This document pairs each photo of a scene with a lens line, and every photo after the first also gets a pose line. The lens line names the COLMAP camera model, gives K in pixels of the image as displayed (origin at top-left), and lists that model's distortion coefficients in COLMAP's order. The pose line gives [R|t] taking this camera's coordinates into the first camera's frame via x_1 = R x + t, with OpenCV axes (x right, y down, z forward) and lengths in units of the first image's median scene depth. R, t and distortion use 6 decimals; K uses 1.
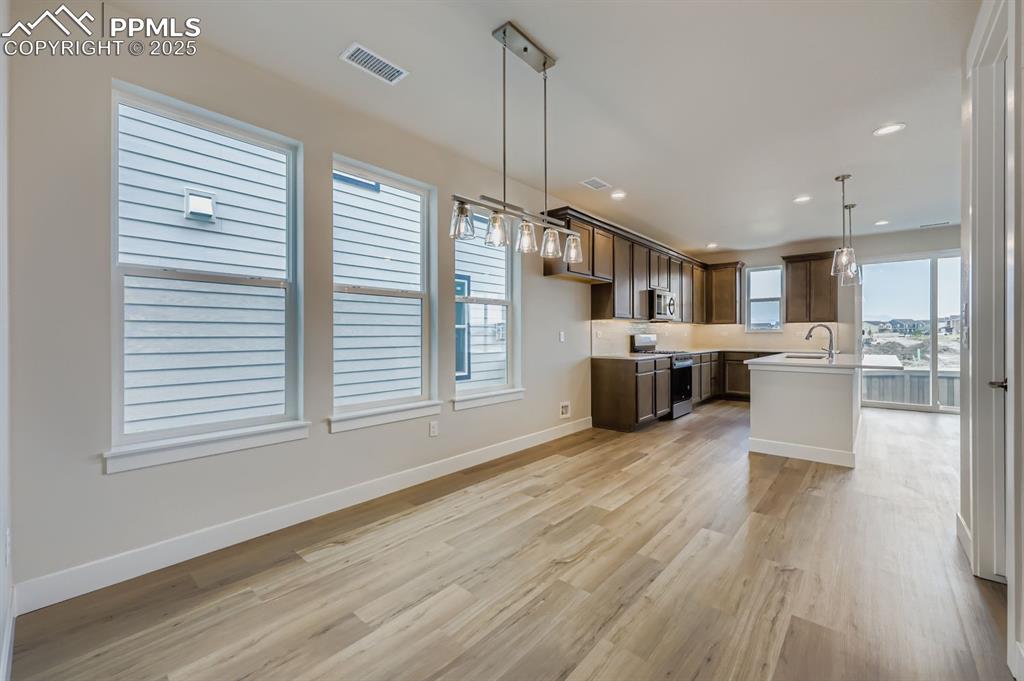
lens RADIAL K [[415.2, 0, 520.4], [0, 415.2, 337.4], [0, 0, 1]] dist [-0.000730, 0.000074]
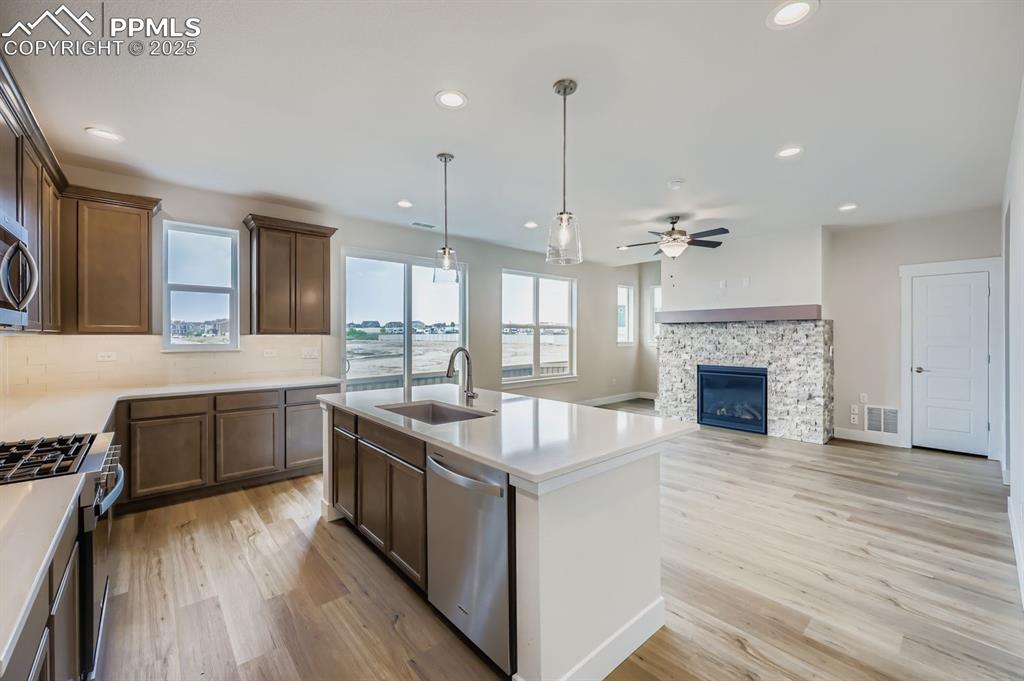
lens RADIAL K [[415.2, 0, 520.4], [0, 415.2, 337.4], [0, 0, 1]] dist [-0.000730, 0.000074]
pose [[0.121194, -0.001851, 0.992627, 0.146323], [0.002708, 0.999995, 0.001534, -0.035507], [-0.992625, 0.002502, 0.121198, 0.667636]]
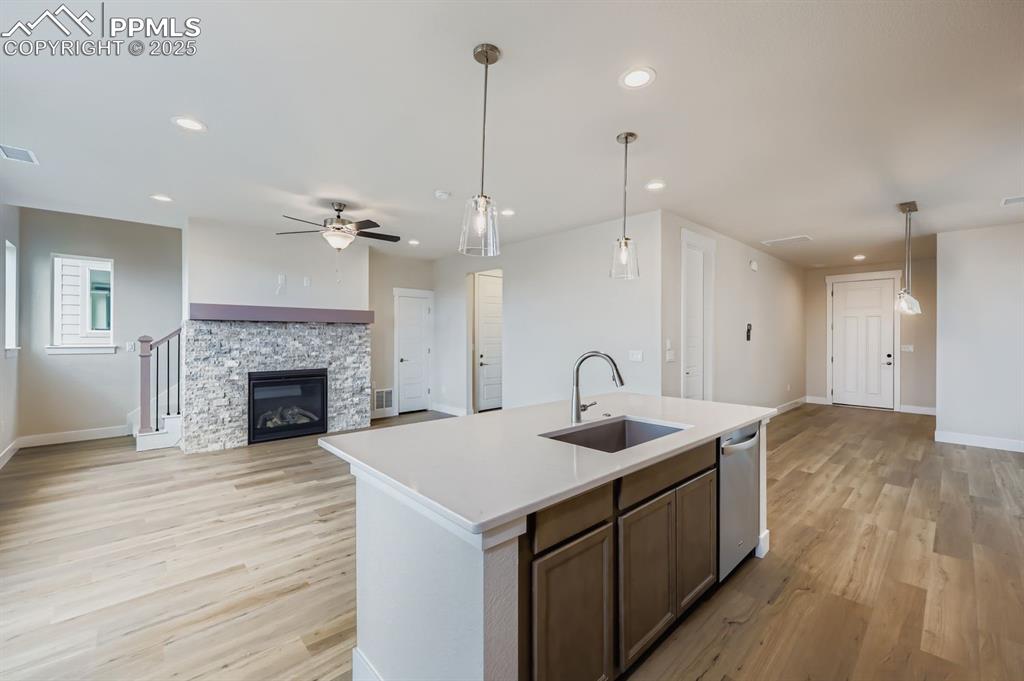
lens RADIAL K [[415.2, 0, 520.4], [0, 415.2, 337.4], [0, 0, 1]] dist [-0.000730, 0.000074]
pose [[-0.994619, 0.001703, 0.103582, 0.591811], [0.002158, 0.999988, 0.004284, -0.038455], [-0.103574, 0.004485, -0.994612, 1.145169]]
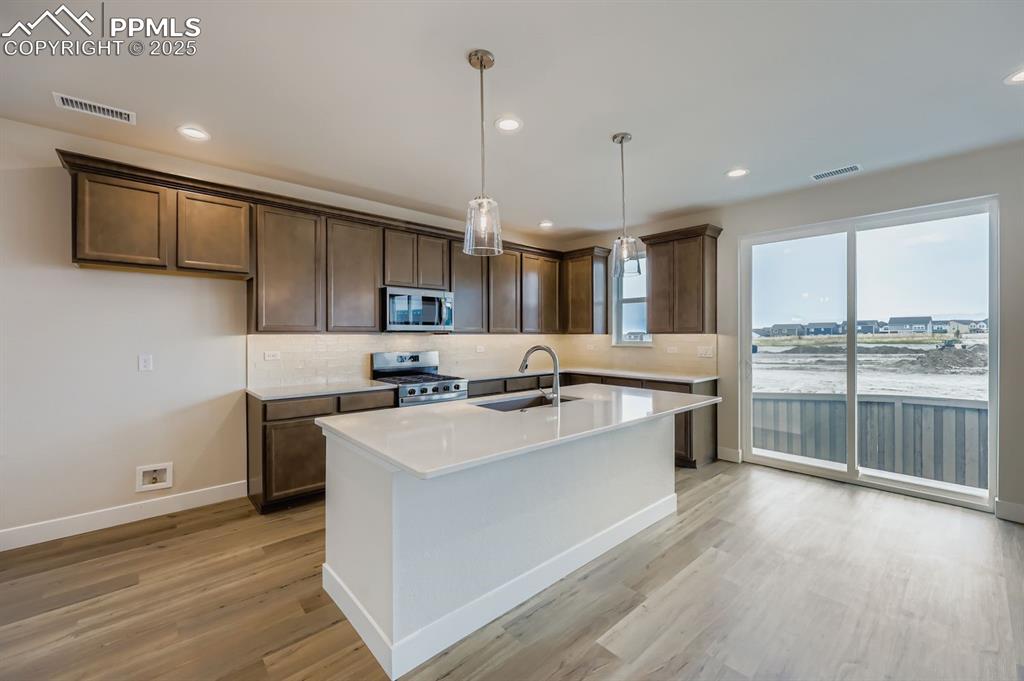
lens RADIAL K [[415.2, 0, 520.4], [0, 415.2, 337.4], [0, 0, 1]] dist [-0.000730, 0.000074]
pose [[0.993477, 0.002416, -0.114011, 0.590048], [-0.002367, 0.999997, 0.000564, -0.033232], [0.114012, -0.000291, 0.993479, 0.341033]]
